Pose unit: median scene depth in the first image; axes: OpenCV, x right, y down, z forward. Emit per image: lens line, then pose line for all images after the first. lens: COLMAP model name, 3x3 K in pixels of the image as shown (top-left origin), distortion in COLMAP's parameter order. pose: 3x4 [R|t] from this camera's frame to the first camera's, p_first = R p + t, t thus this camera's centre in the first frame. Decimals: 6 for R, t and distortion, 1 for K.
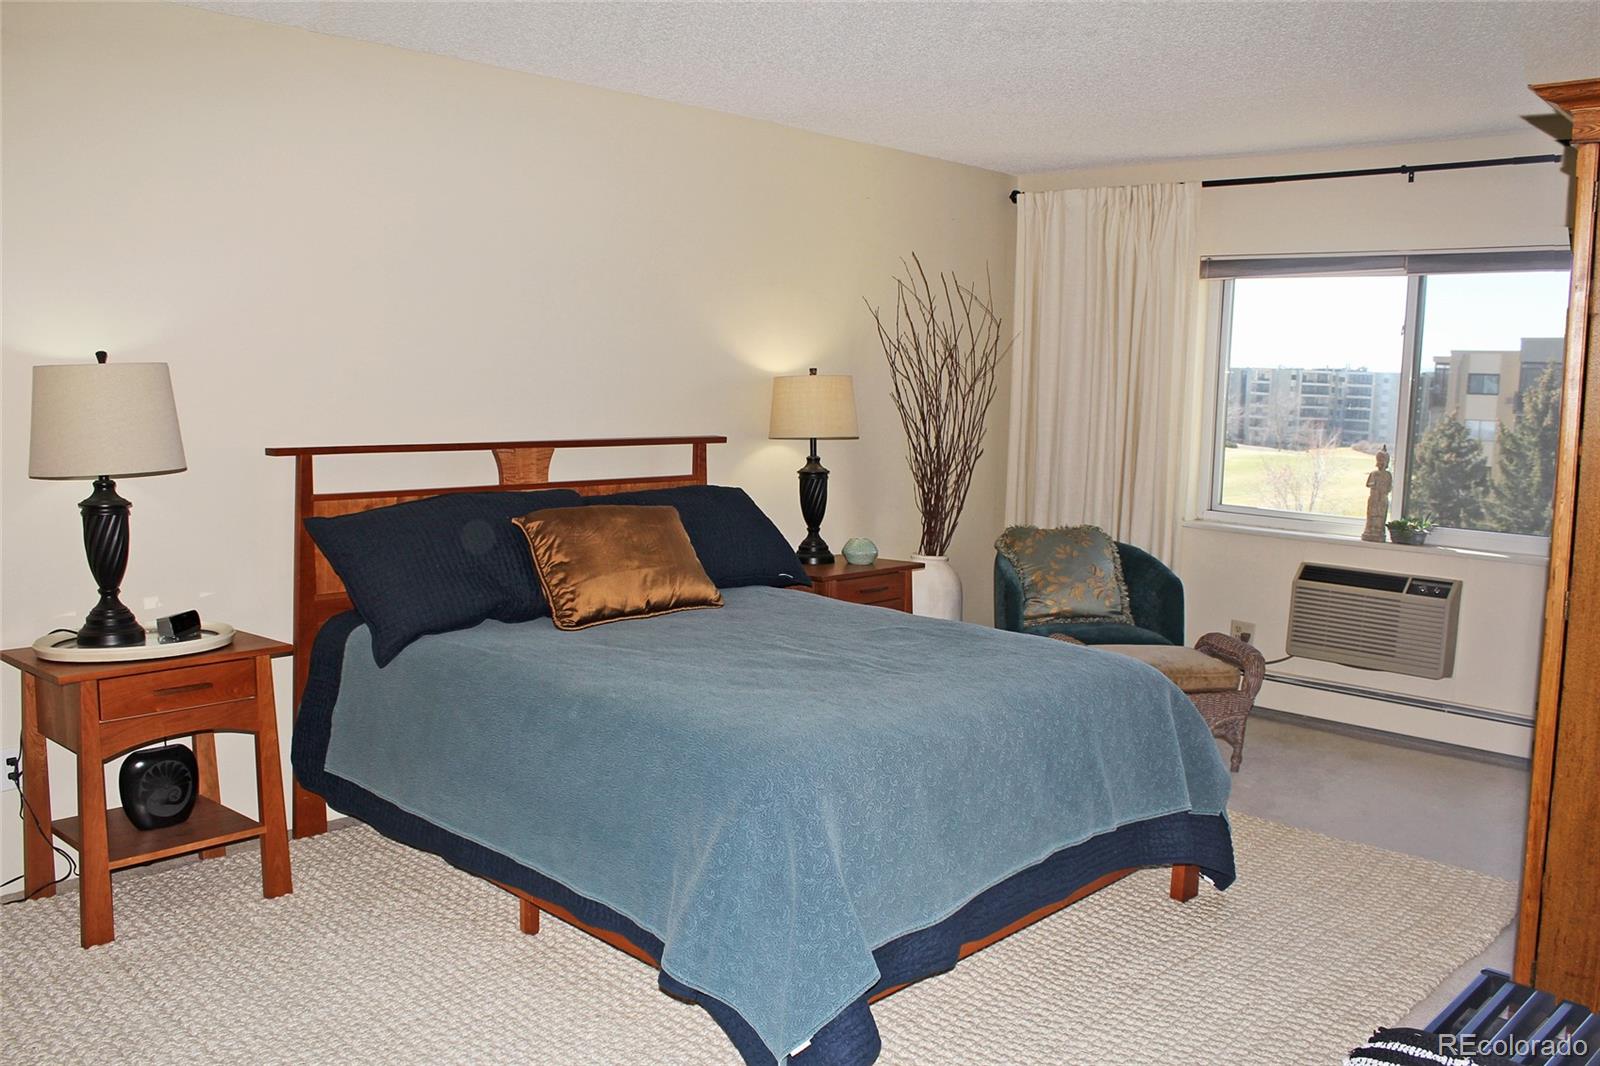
lens RADIAL K [[1363.4, 0, 800.0], [0, 1363.4, 533.0], [0, 0, 1]] dist [-0.179440, 0.188961]
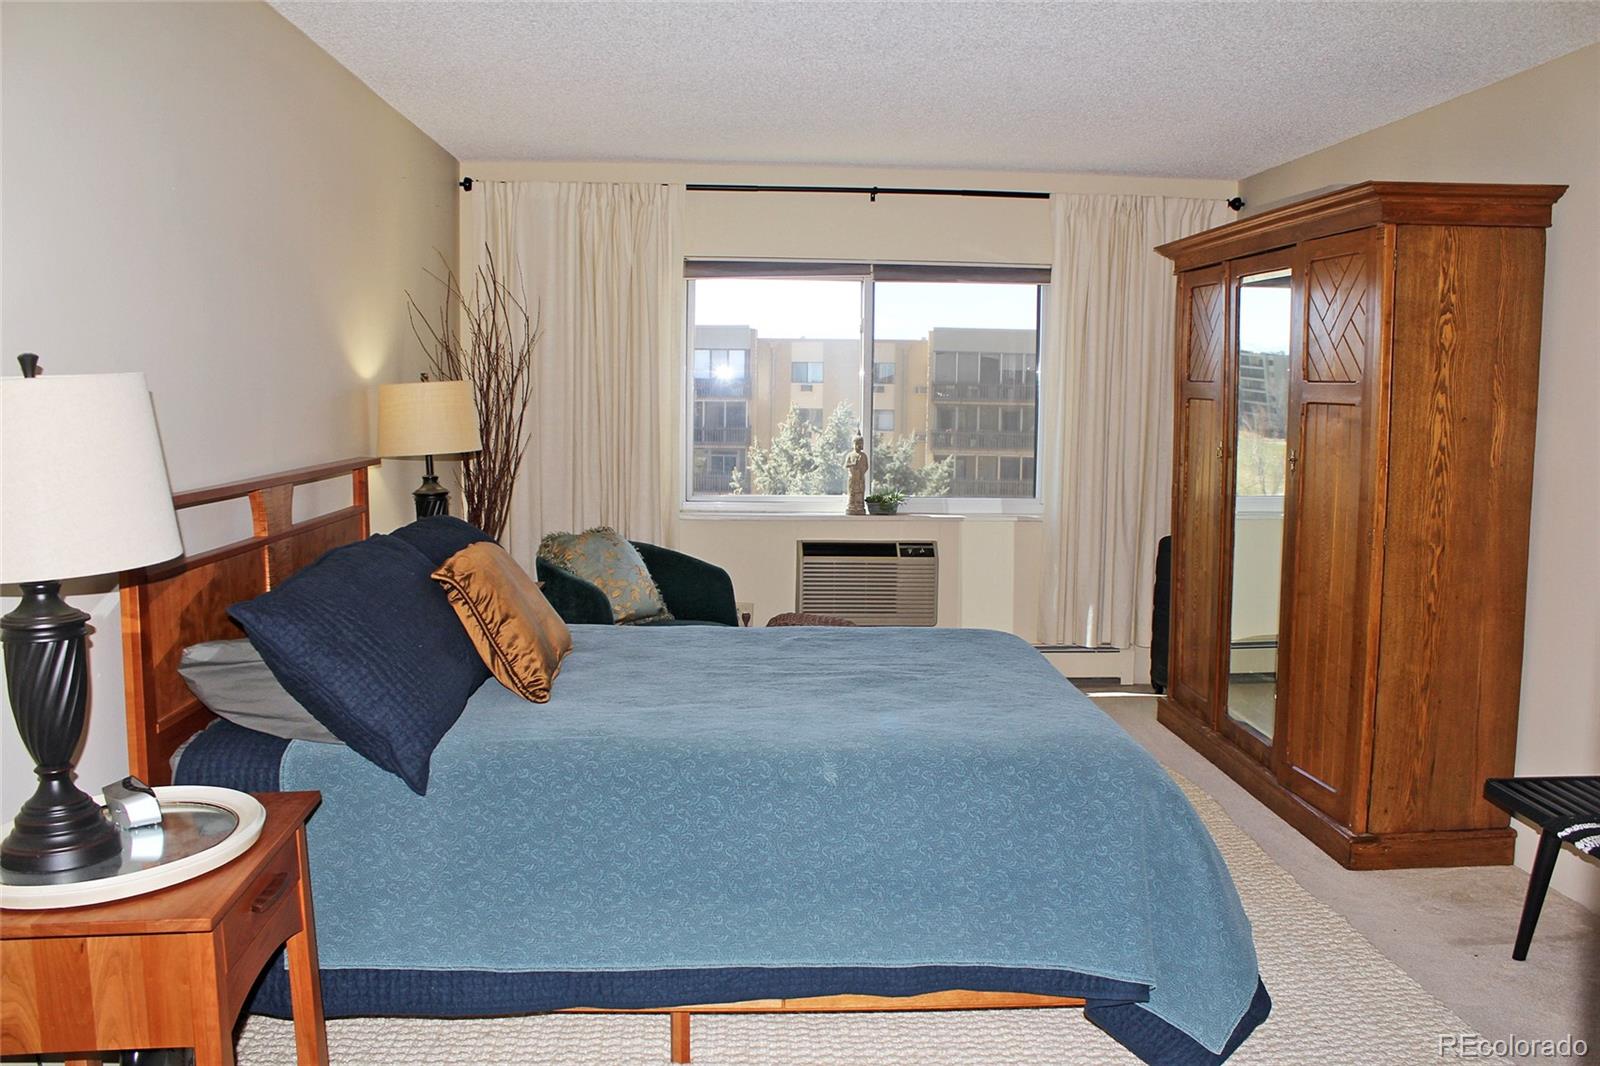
lens RADIAL K [[1376.3, 0, 801.7], [0, 1376.3, 540.4], [0, 0, 1]] dist [-0.165942, 0.155245]
pose [[0.668640, -0.100720, 0.736734, -0.475012], [0.090597, 0.994437, 0.053727, -0.040154], [-0.738047, 0.030822, 0.674045, 0.243900]]
